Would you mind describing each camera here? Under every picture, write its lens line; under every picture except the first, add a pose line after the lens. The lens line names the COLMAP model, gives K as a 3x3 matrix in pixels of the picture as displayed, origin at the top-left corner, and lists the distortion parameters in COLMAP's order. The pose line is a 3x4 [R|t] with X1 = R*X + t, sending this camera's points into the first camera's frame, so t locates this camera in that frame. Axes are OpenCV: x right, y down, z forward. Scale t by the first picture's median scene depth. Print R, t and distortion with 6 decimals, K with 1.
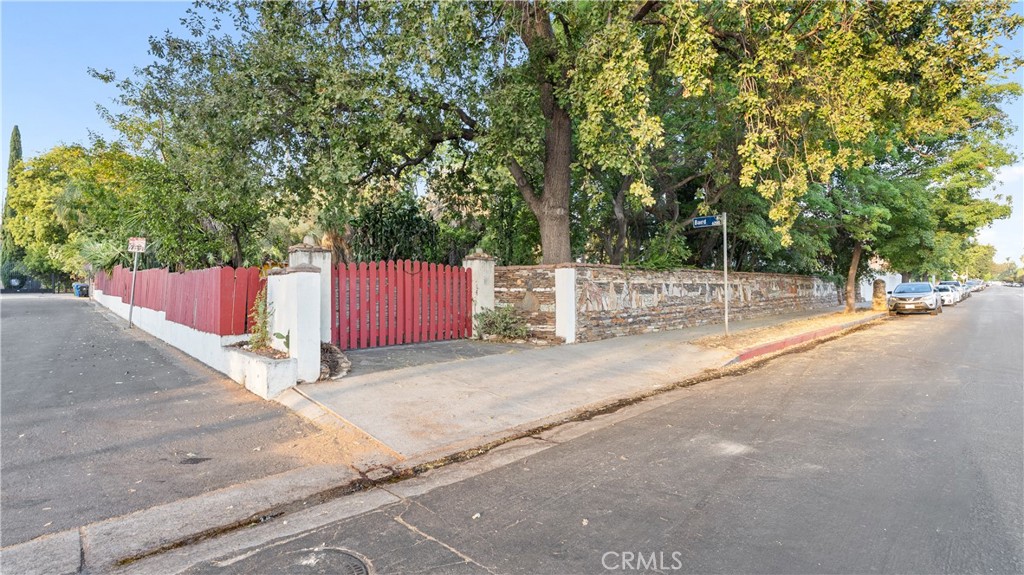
lens RADIAL K [[491.1, 0, 512.5], [0, 491.1, 287.9], [0, 0, 1]] dist [0.001712, 0.000298]
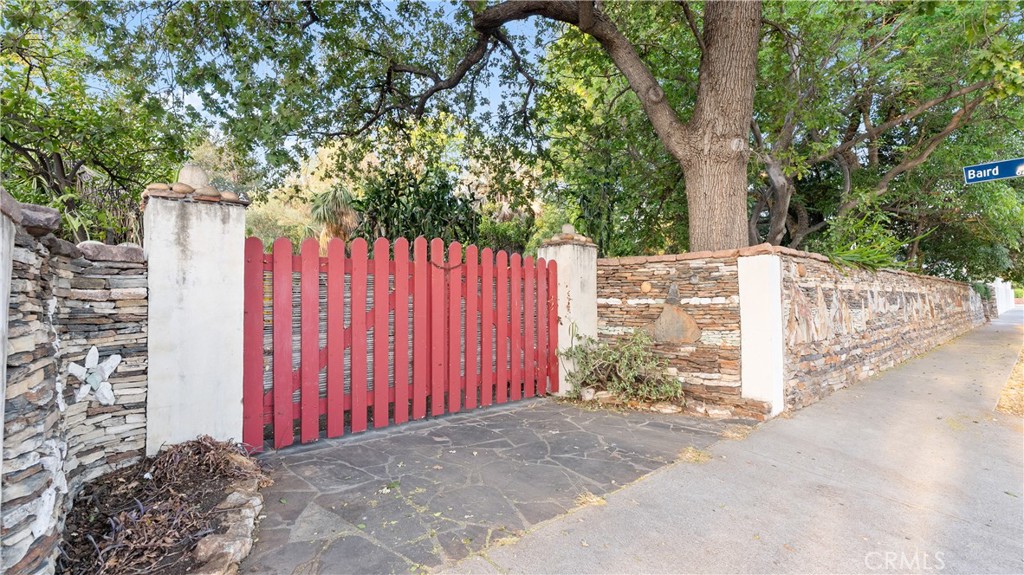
lens RADIAL K [[491.1, 0, 511.6], [0, 491.1, 288.8], [0, 0, 1]] dist [0.001712, 0.000298]
pose [[0.998325, -0.005273, -0.057617, -0.101974], [0.003665, 0.999602, -0.027984, 0.004392], [0.057742, 0.027726, 0.997946, 0.475241]]
